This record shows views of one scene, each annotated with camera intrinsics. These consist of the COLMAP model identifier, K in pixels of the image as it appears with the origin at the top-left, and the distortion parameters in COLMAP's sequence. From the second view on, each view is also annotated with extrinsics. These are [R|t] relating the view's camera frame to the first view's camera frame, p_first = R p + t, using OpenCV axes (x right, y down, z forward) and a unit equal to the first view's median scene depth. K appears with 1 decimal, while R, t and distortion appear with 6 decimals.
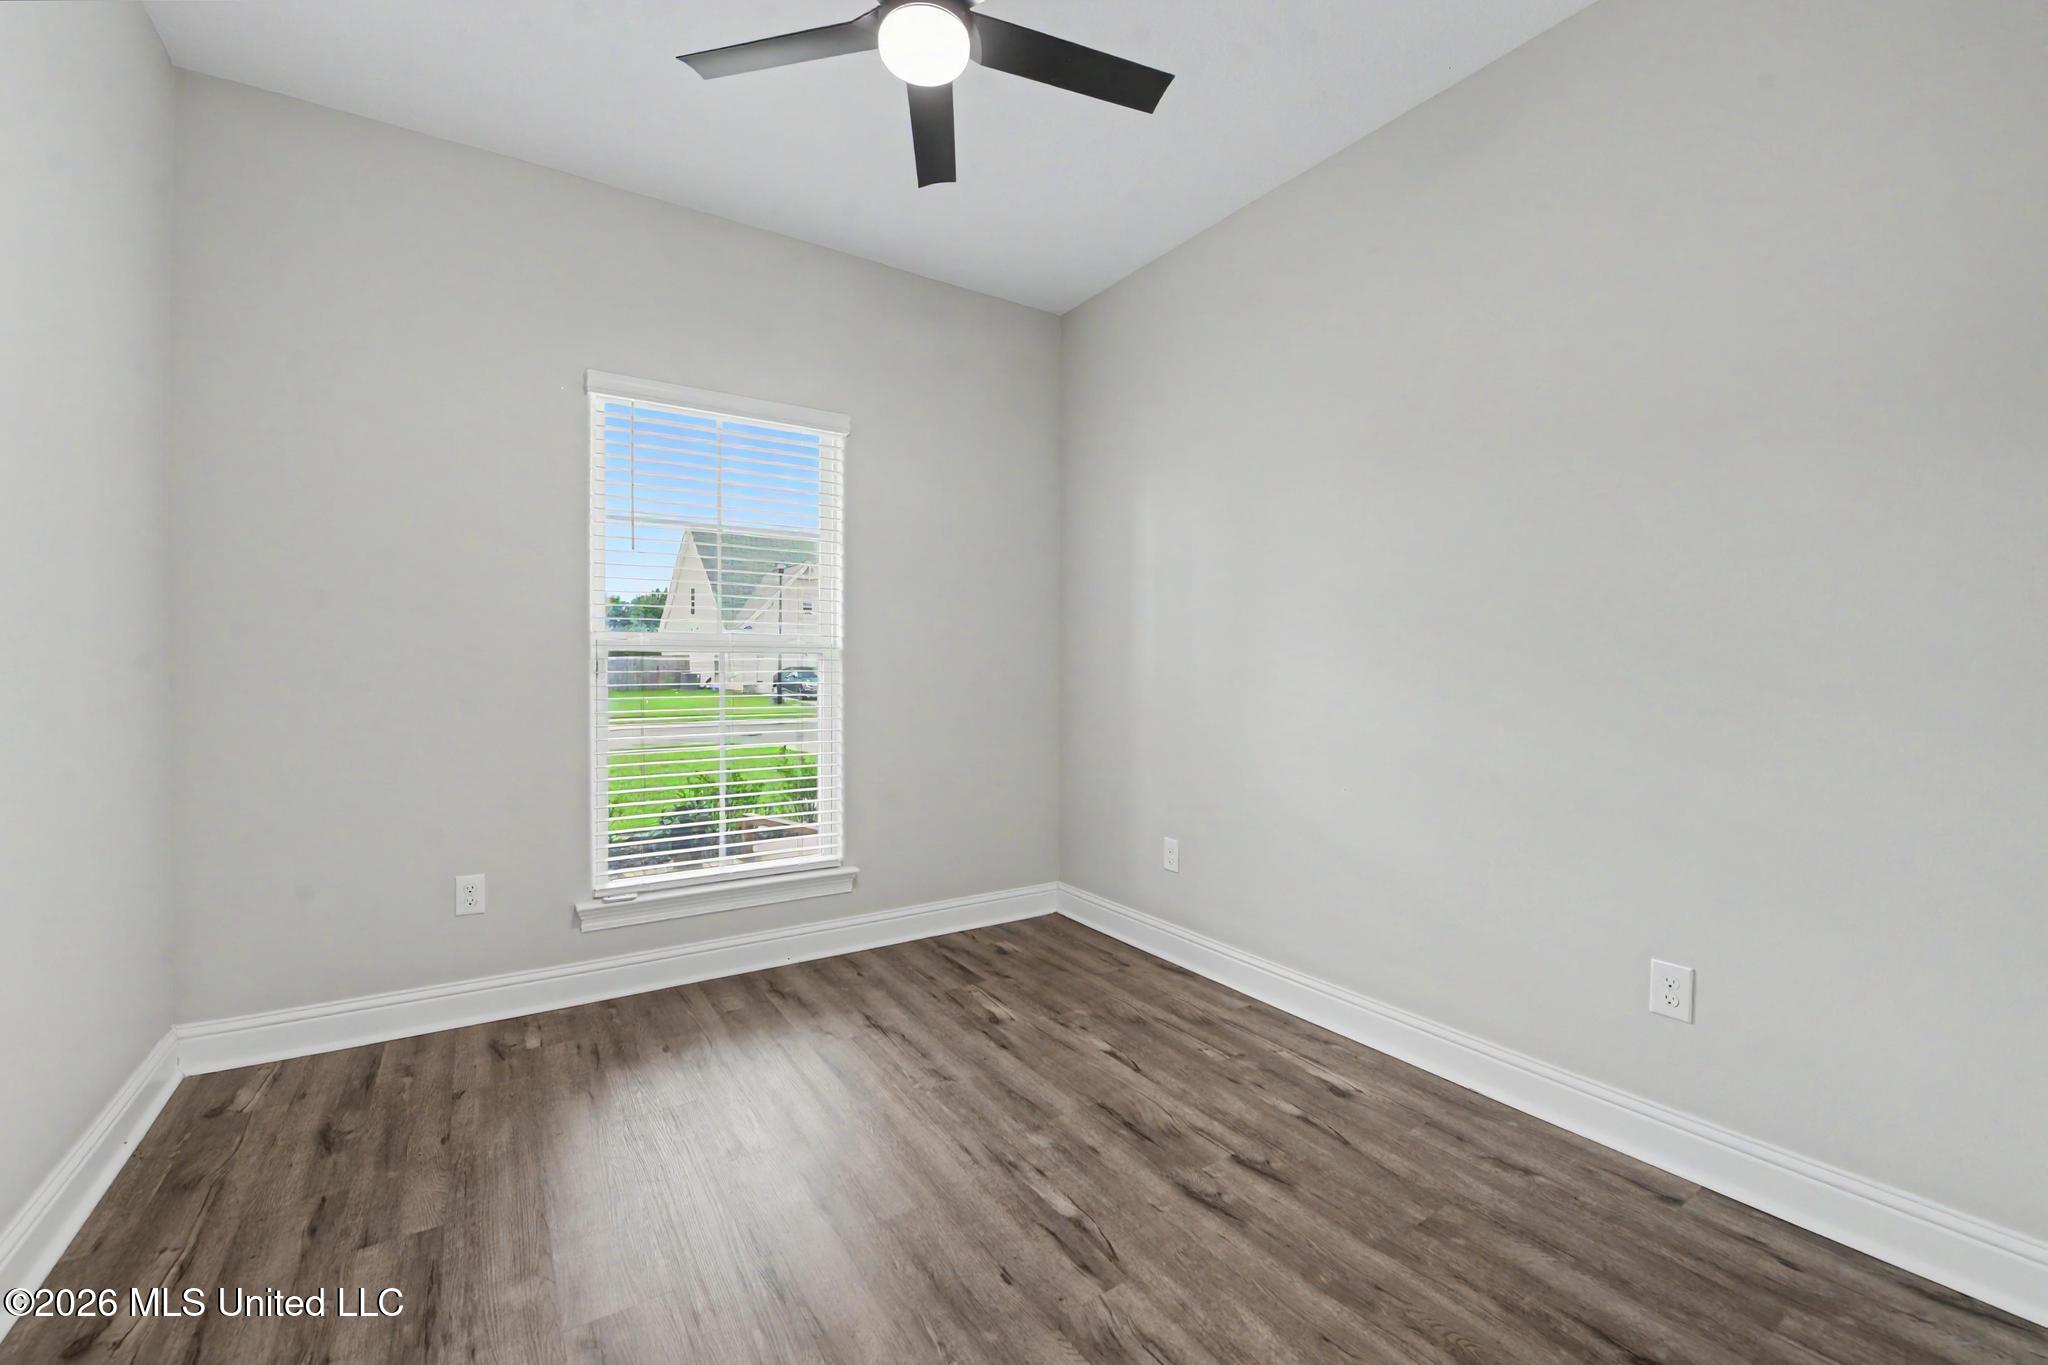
lens RADIAL K [[822.4, 0, 1019.4], [0, 822.4, 676.6], [0, 0, 1]] dist [-0.001704, -0.000599]
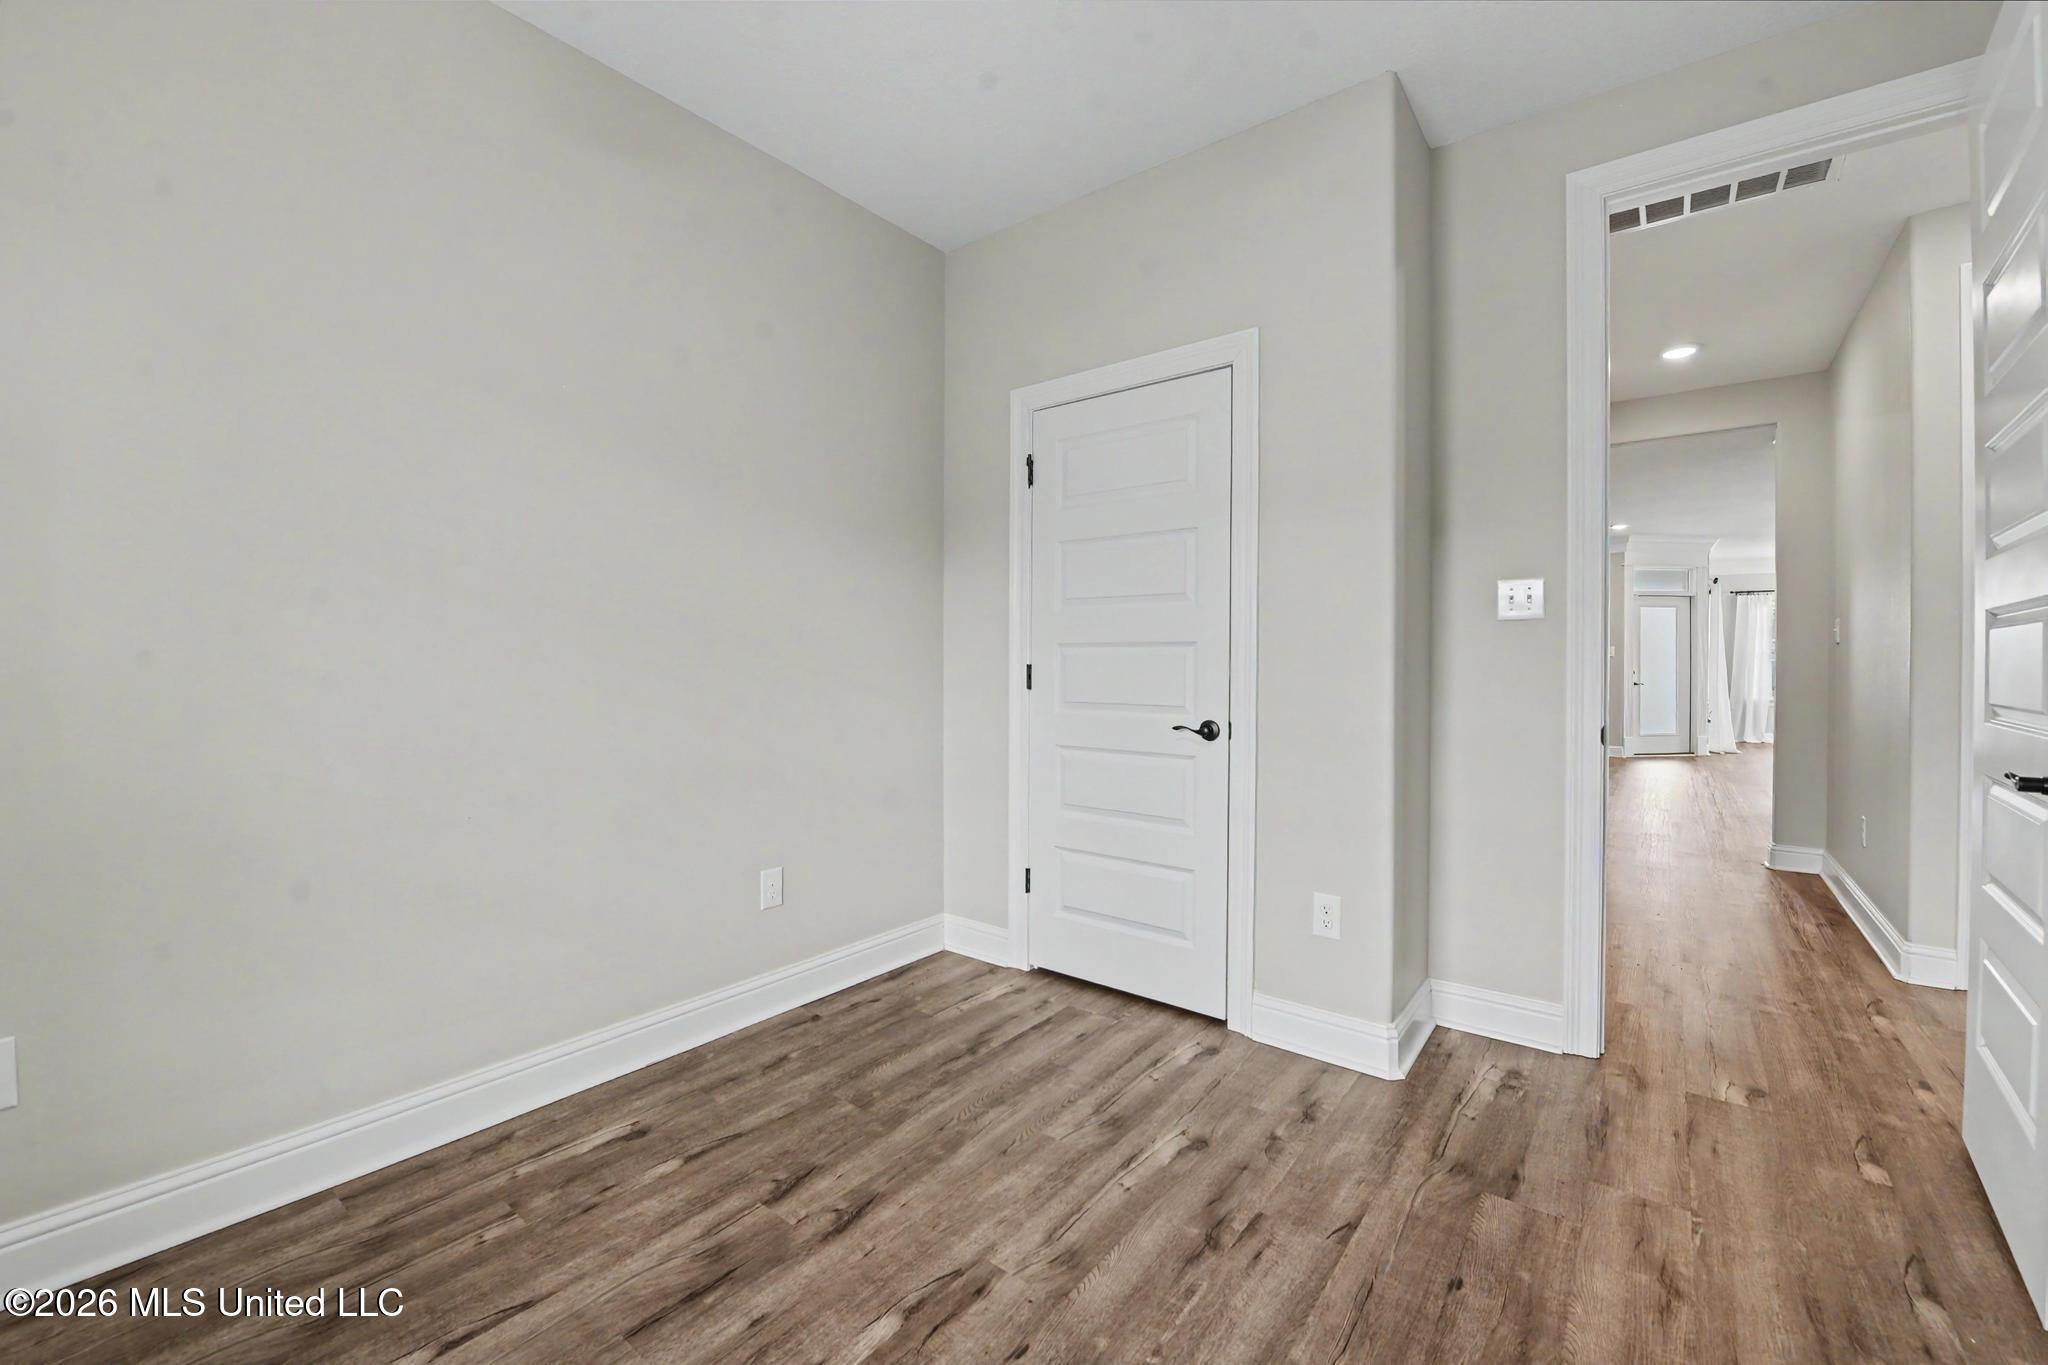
lens RADIAL K [[822.4, 0, 1019.3], [0, 822.4, 674.3], [0, 0, 1]] dist [-0.001704, -0.000599]
pose [[-0.307313, -0.015006, 0.951490, -0.652889], [0.002645, 0.999858, 0.016623, -0.011070], [-0.951605, 0.007625, -0.307229, 0.975921]]
